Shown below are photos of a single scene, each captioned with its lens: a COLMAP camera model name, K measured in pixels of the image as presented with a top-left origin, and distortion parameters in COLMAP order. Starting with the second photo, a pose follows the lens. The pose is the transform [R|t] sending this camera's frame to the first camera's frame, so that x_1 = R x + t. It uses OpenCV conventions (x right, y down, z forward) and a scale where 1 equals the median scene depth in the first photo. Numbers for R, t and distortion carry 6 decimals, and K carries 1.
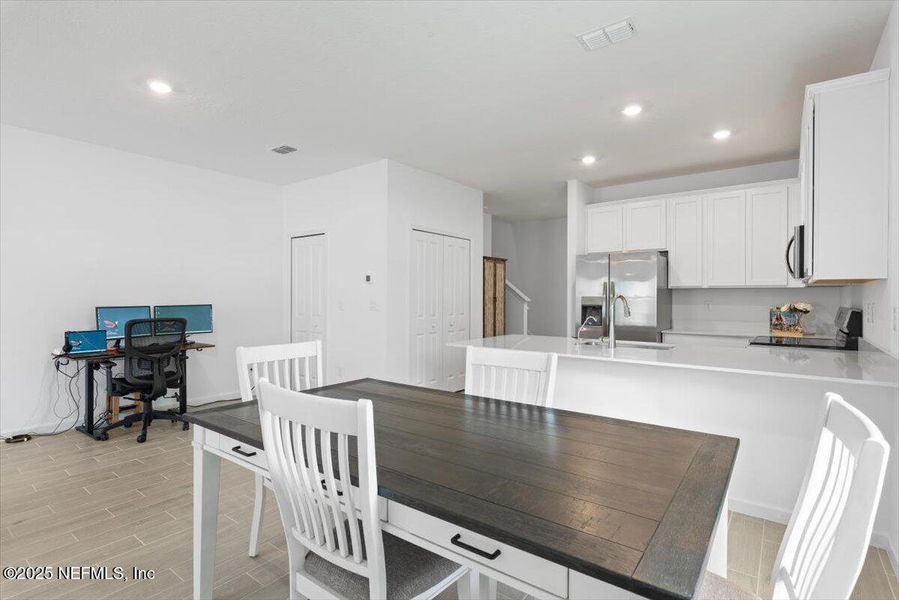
lens RADIAL K [[461.1, 0, 449.5], [0, 461.1, 300.0], [0, 0, 1]] dist [-0.001076, -0.000695]
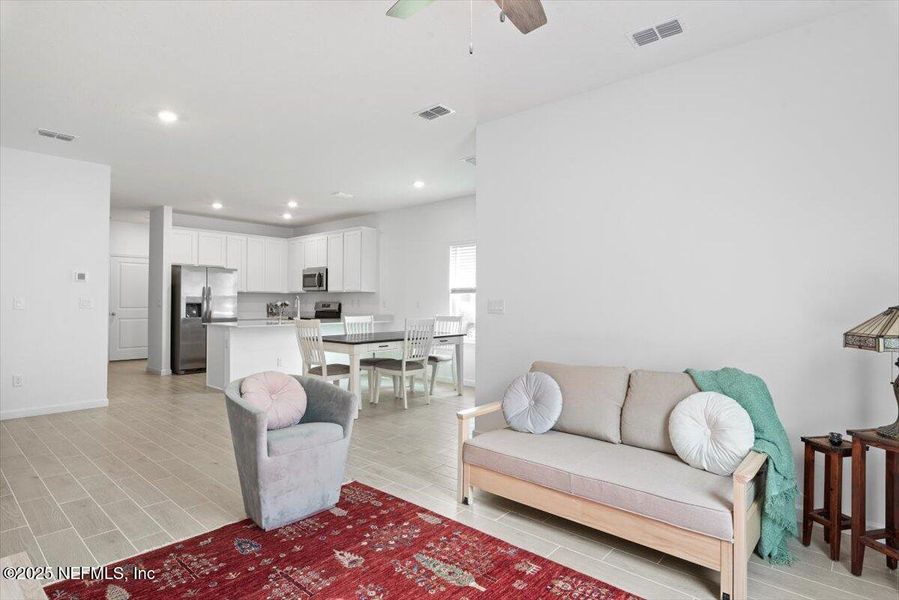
lens RADIAL K [[461.1, 0, 449.5], [0, 461.1, 300.0], [0, 0, 1]] dist [-0.001076, -0.000695]
pose [[0.079942, 0.004951, 0.996787, -1.096682], [0.008616, 0.999947, -0.005658, 0.018400], [-0.996762, 0.009040, 0.079895, 0.131022]]
